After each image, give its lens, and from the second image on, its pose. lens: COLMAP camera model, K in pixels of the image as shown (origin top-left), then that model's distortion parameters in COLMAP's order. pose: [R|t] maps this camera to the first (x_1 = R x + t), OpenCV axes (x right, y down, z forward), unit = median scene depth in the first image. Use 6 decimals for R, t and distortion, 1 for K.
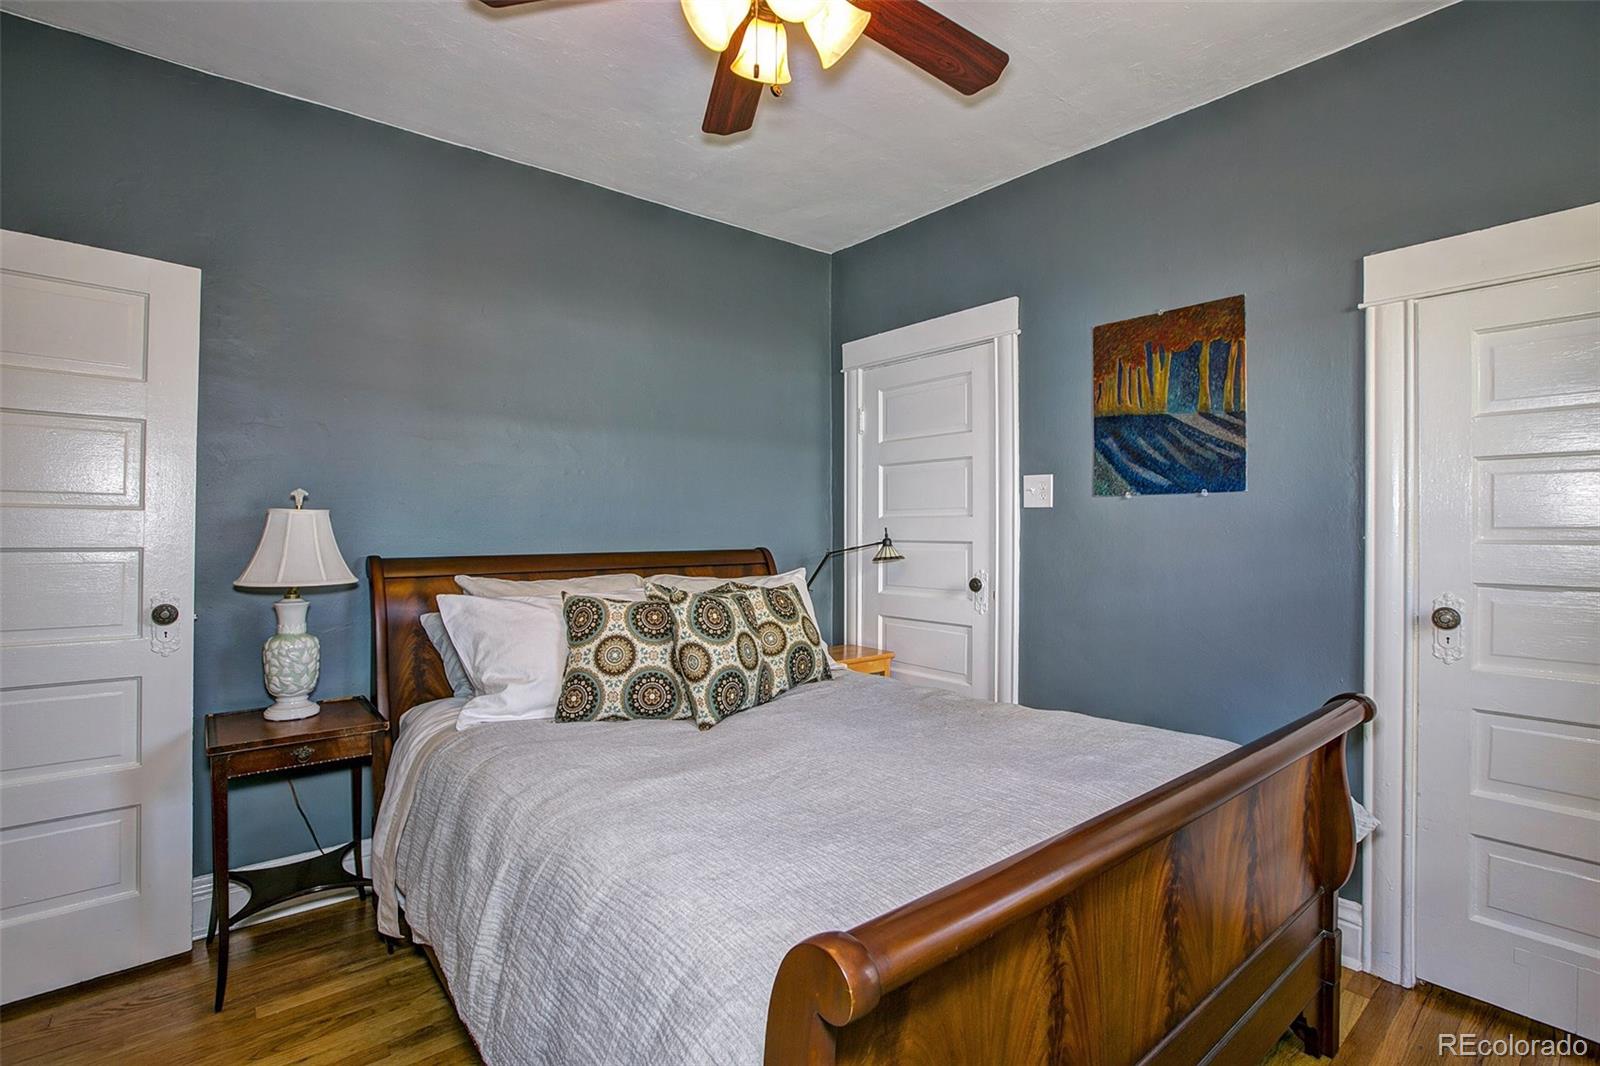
lens RADIAL K [[771.3, 0, 802.9], [0, 771.3, 530.9], [0, 0, 1]] dist [-0.000174, 0.000282]
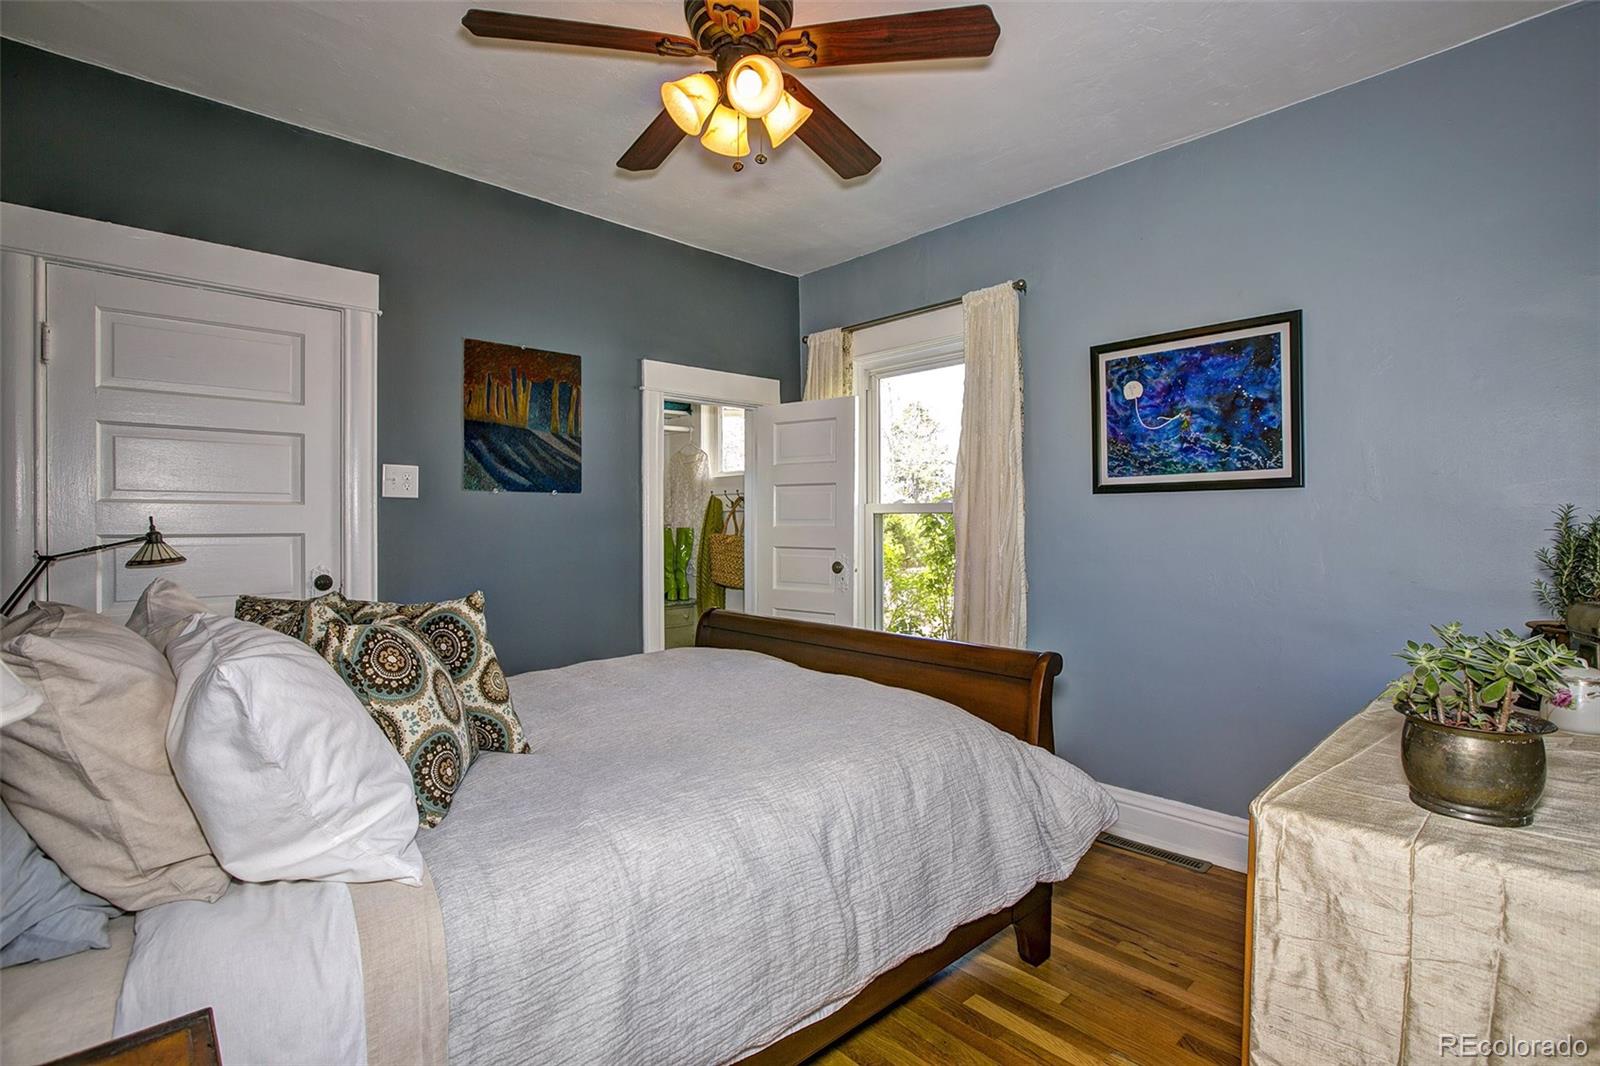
lens RADIAL K [[771.3, 0, 802.4], [0, 771.3, 527.3], [0, 0, 1]] dist [-0.000174, 0.000282]
pose [[-0.044499, -0.004773, 0.998998, -0.795995], [0.005381, 0.999973, 0.005018, 0.006119], [-0.998995, 0.005599, -0.044472, 0.591021]]
